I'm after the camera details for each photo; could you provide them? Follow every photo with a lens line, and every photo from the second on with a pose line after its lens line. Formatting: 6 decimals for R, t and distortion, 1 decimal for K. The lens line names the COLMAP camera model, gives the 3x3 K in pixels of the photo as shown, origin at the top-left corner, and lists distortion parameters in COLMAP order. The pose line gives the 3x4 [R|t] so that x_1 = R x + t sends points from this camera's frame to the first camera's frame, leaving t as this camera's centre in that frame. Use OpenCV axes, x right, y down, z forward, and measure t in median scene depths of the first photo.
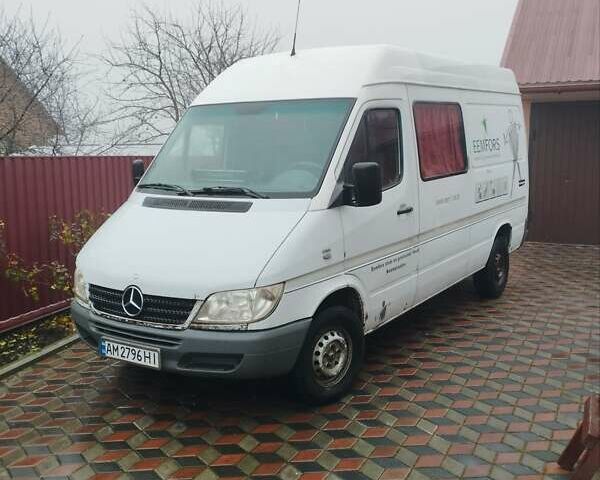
lens RADIAL K [[667.8, 0, 300.0], [0, 667.8, 240.0], [0, 0, 1]] dist [0.016789, 0.017539]
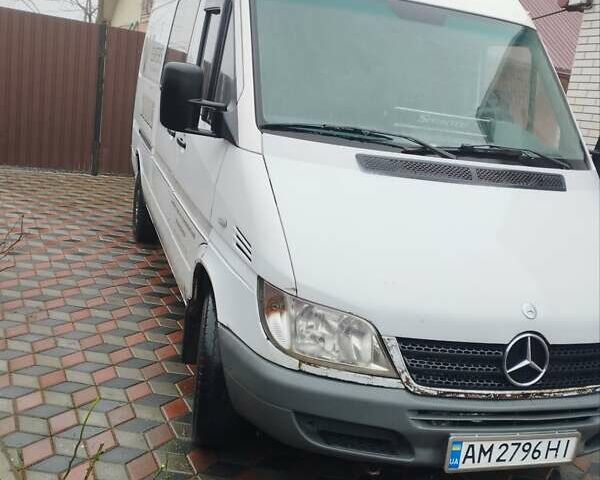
lens RADIAL K [[667.8, 0, 300.0], [0, 667.8, 240.0], [0, 0, 1]] dist [0.016789, 0.017539]
pose [[0.631799, -0.079901, 0.771003, -0.772672], [-0.023972, 0.992183, 0.122467, -0.068877], [-0.774762, -0.095857, 0.624944, 0.792563]]
